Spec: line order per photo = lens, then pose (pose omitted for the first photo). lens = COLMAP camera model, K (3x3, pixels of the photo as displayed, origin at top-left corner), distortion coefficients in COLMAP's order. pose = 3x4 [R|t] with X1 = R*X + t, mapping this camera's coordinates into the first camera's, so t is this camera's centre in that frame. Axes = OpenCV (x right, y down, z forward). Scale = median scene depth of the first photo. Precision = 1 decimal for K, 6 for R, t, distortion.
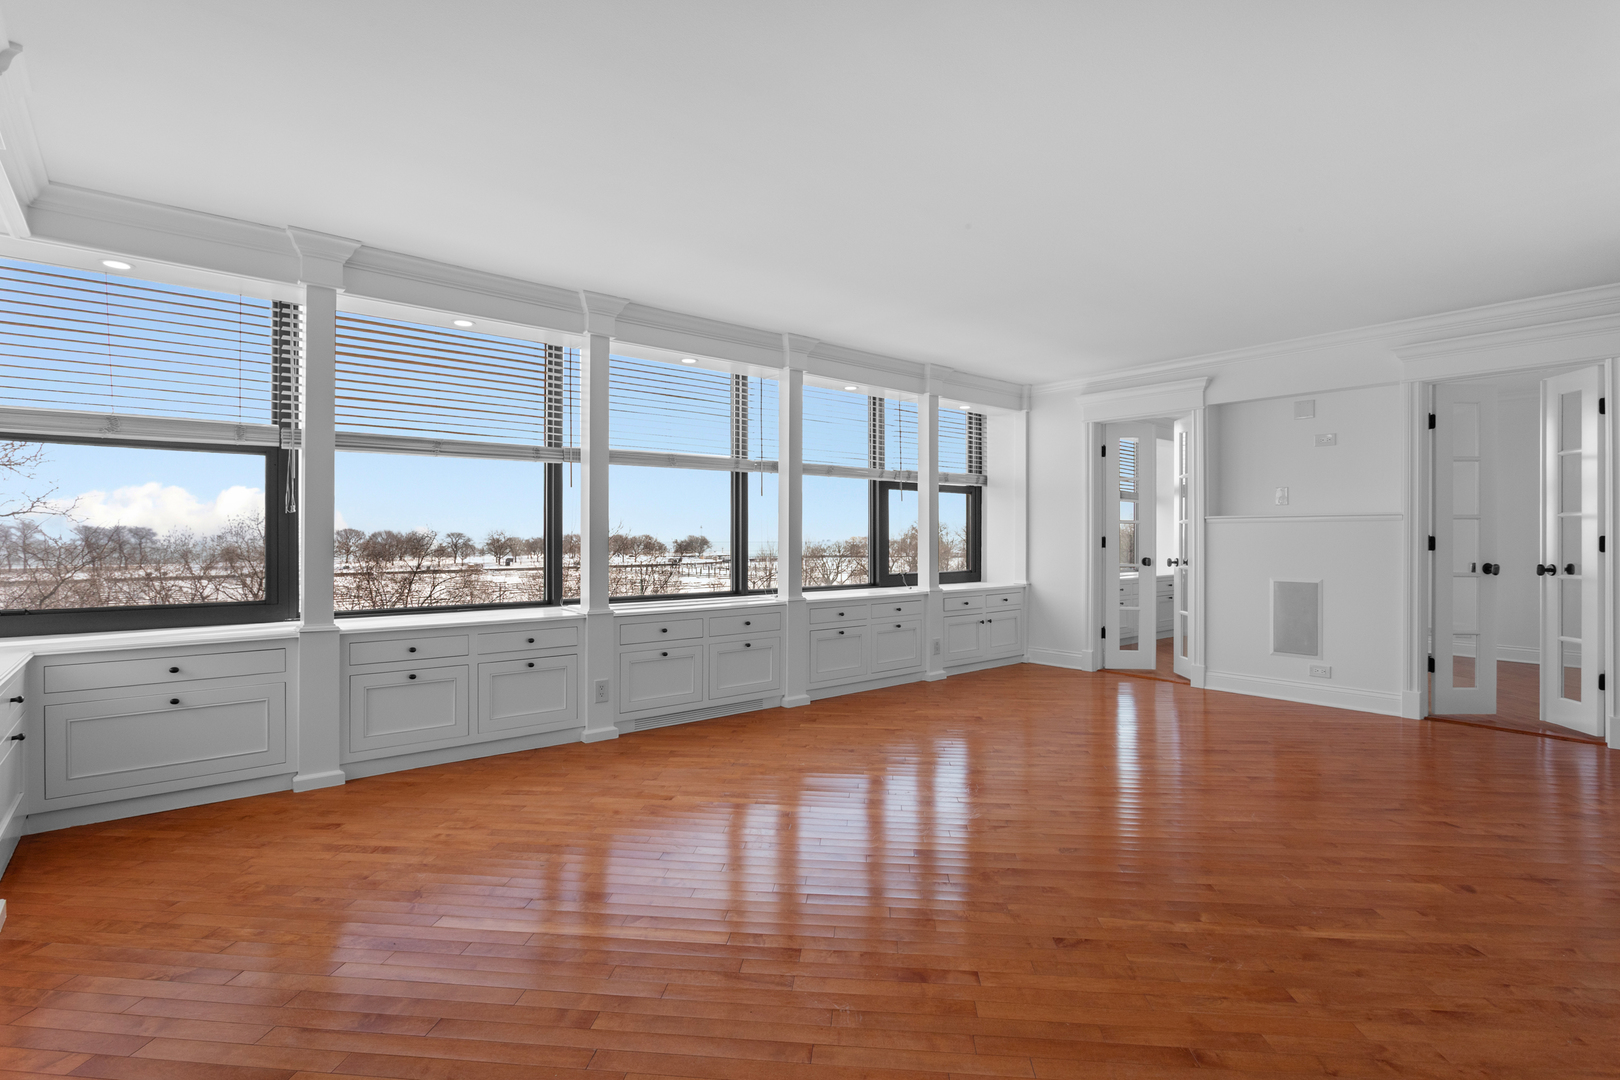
lens RADIAL K [[784.4, 0, 808.5], [0, 784.4, 533.5], [0, 0, 1]] dist [-0.001267, 0.000192]
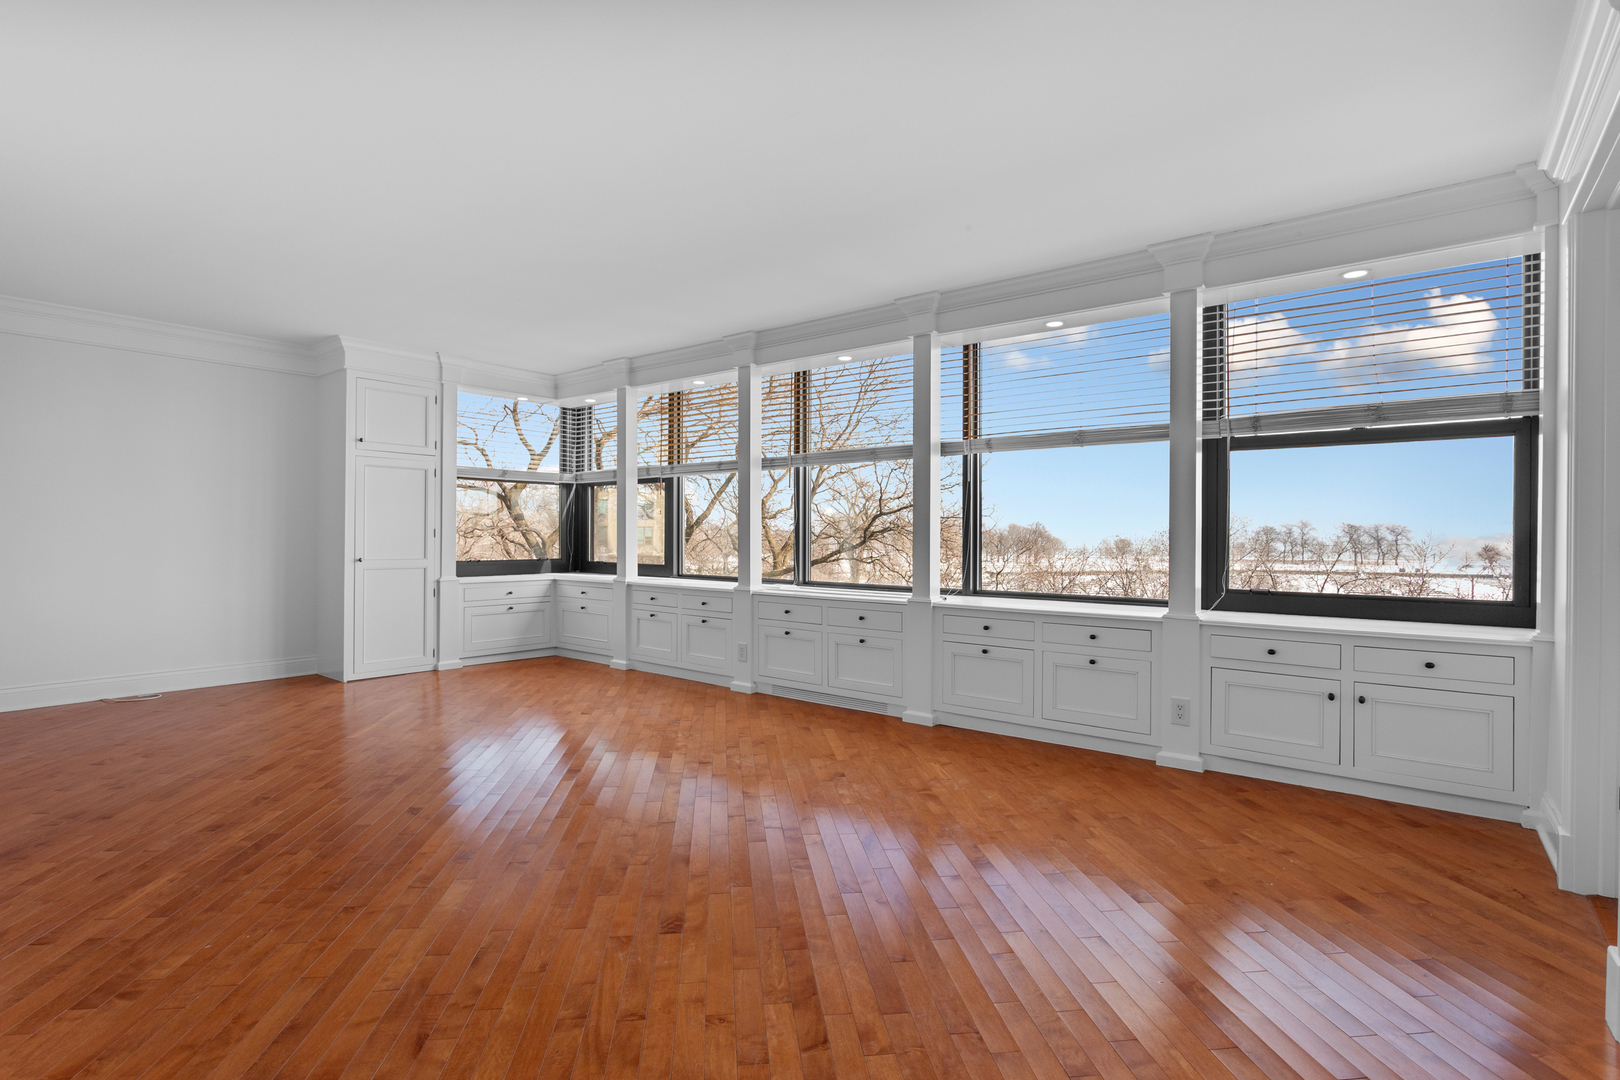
lens RADIAL K [[784.4, 0, 808.5], [0, 784.4, 533.5], [0, 0, 1]] dist [-0.001267, 0.000192]
pose [[0.198893, 0.001906, -0.980019, 0.786583], [0.001387, 0.999997, 0.002227, 0.006732], [0.980020, -0.001802, 0.198889, 0.685276]]
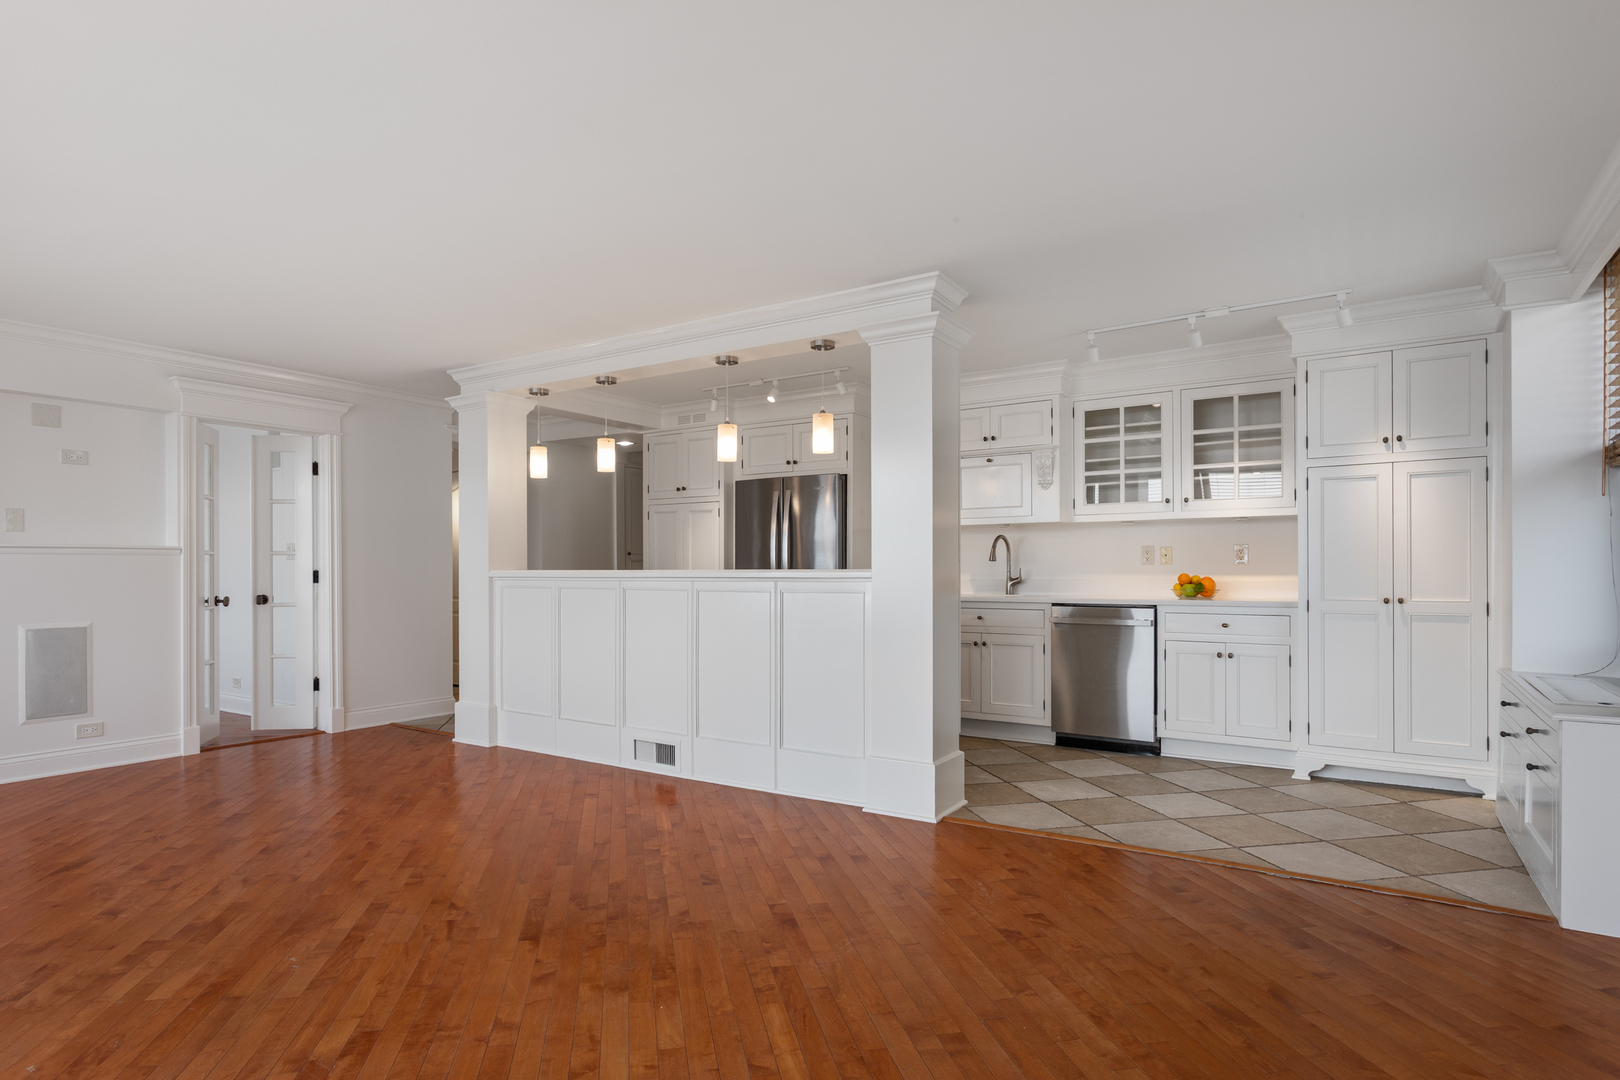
lens RADIAL K [[874.2, 0, 801.7], [0, 874.2, 566.5], [0, 0, 1]] dist [-0.026187, -0.000293]
pose [[-0.297647, 0.002577, 0.954673, -0.442089], [-0.003532, 0.999987, -0.003800, -0.000917], [-0.954670, -0.004503, -0.297634, 0.512900]]
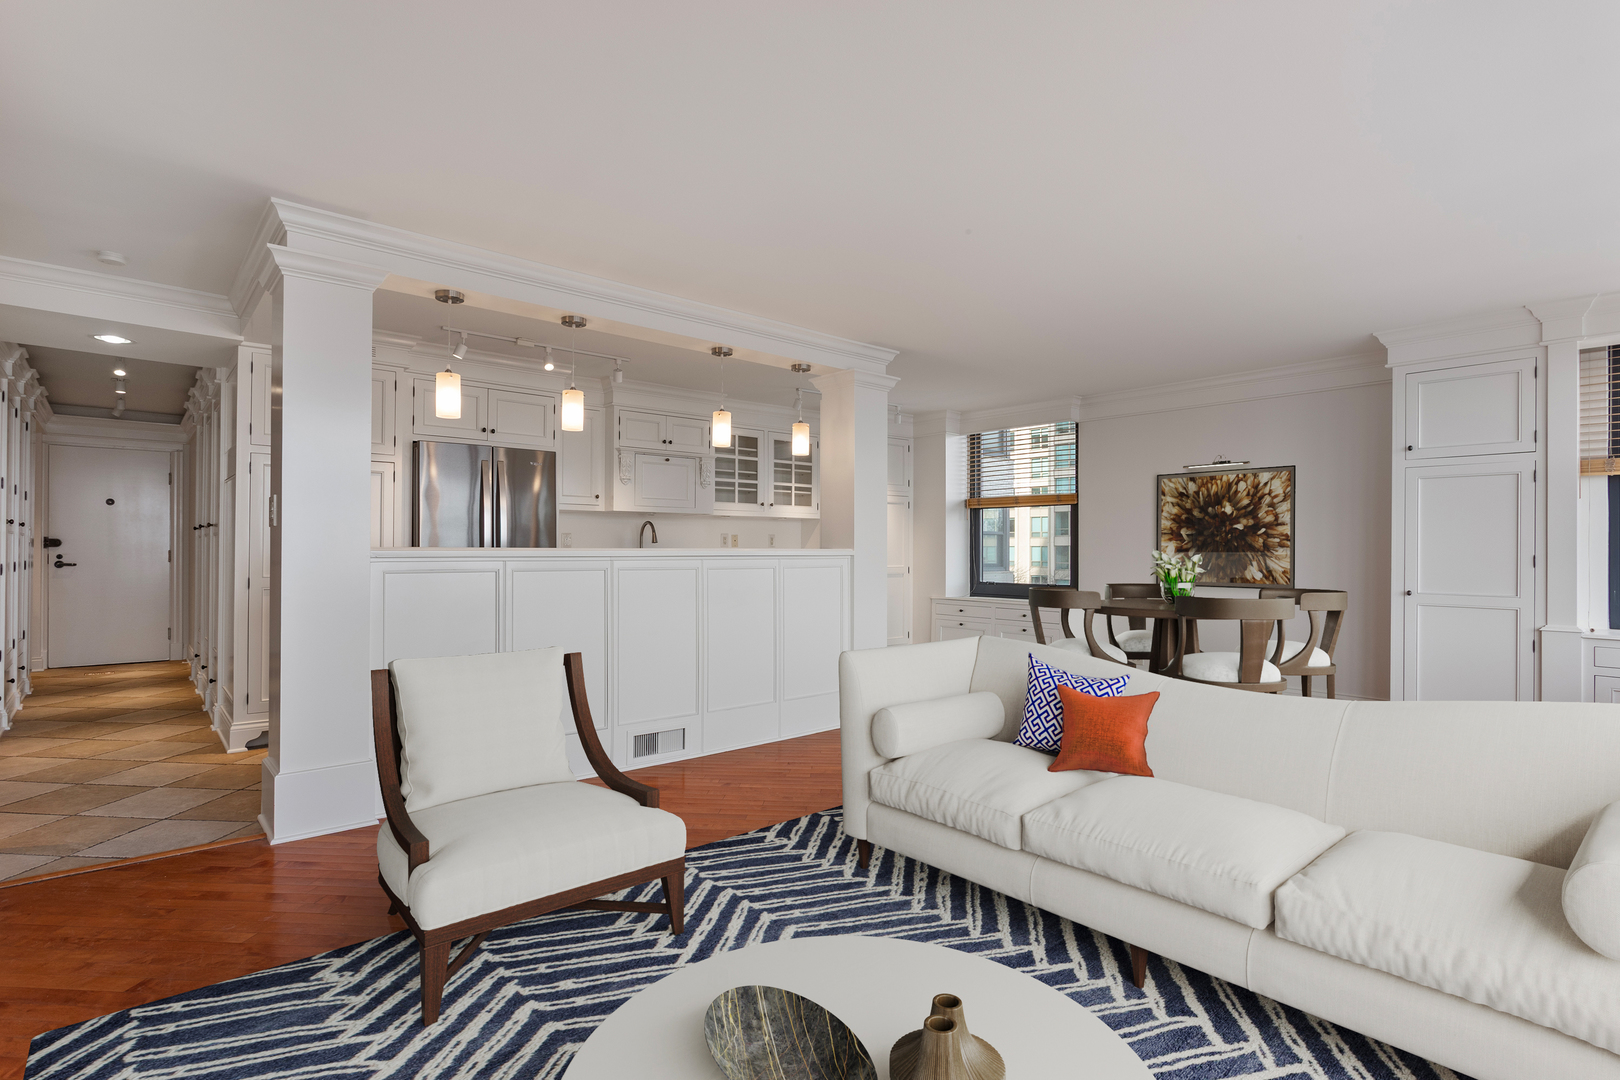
lens RADIAL K [[799.0, 0, 782.9], [0, 799.0, 548.3], [0, 0, 1]] dist [-0.000072, 0.000158]
pose [[-0.999945, -0.005840, -0.008763, 0.349044], [-0.005761, 0.999943, -0.009044, 0.006082], [0.008815, -0.008993, -0.999921, 1.172866]]
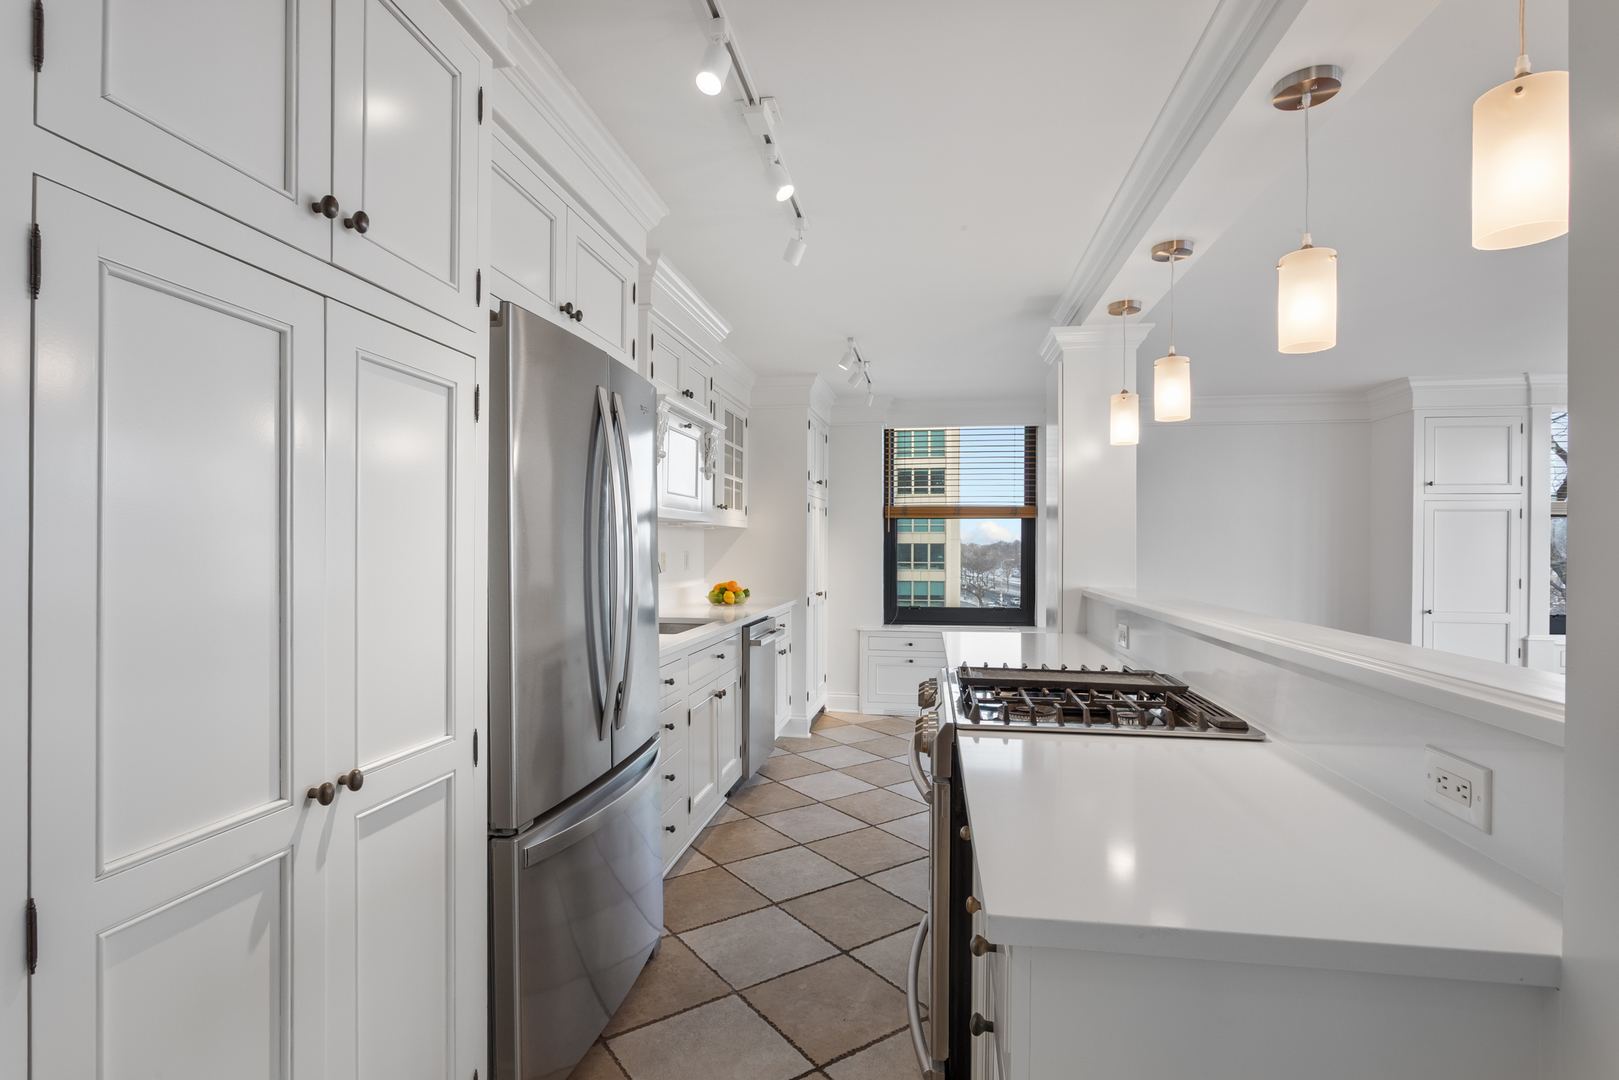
lens RADIAL K [[794.4, 0, 805.3], [0, 794.4, 548.0], [0, 0, 1]] dist [-0.004652, 0.000454]
pose [[-0.760516, -0.002396, -0.649314, 0.876409], [-0.000120, 0.999994, -0.003548, -0.031626], [0.649319, -0.002620, -0.760512, 0.555631]]
